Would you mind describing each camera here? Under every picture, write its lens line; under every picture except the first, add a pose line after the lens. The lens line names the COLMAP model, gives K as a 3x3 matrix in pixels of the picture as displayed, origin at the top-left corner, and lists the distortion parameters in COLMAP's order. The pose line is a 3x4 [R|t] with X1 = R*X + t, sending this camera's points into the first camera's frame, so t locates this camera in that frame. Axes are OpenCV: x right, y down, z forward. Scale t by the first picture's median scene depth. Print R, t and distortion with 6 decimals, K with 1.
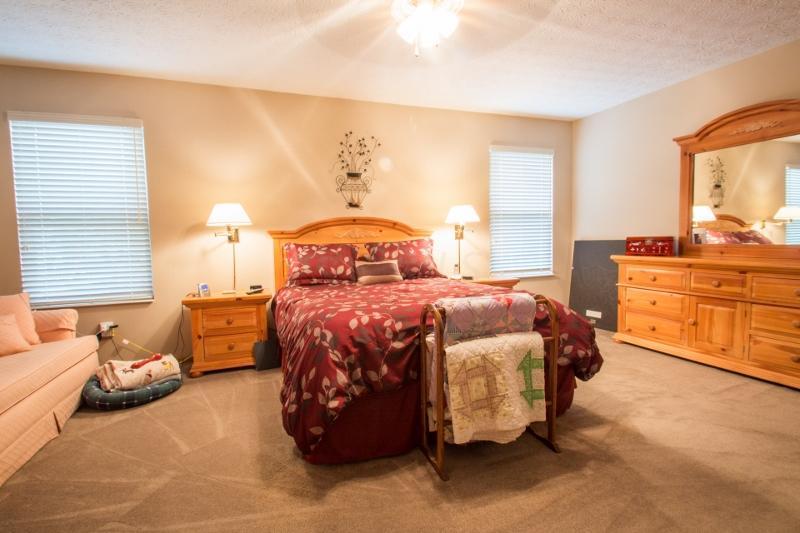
lens RADIAL K [[401.3, 0, 401.7], [0, 401.3, 269.1], [0, 0, 1]] dist [-0.002660, -0.001205]
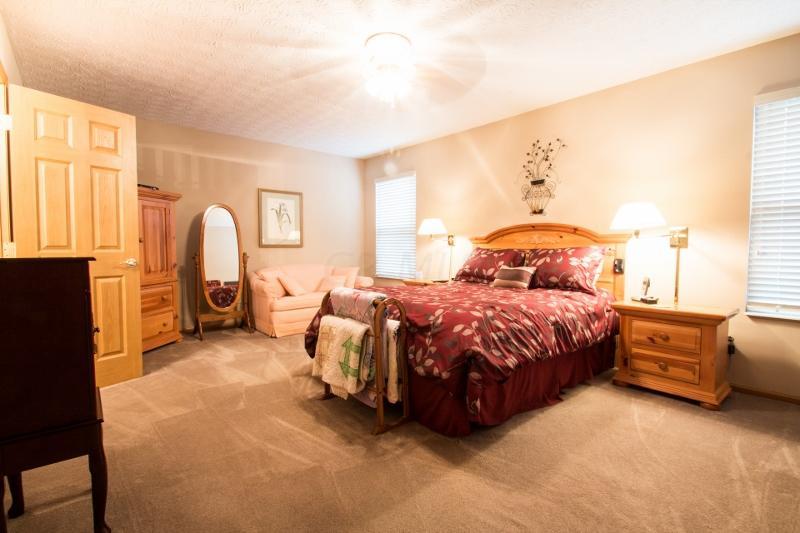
lens RADIAL K [[381.8, 0, 377.9], [0, 381.8, 266.5], [0, 0, 1]] dist [0.017842, -0.016810]
pose [[0.311255, 0.073601, -0.947472, 0.725676], [-0.076362, 0.995710, 0.052262, -0.042586], [0.947253, 0.056084, 0.315540, 0.333335]]
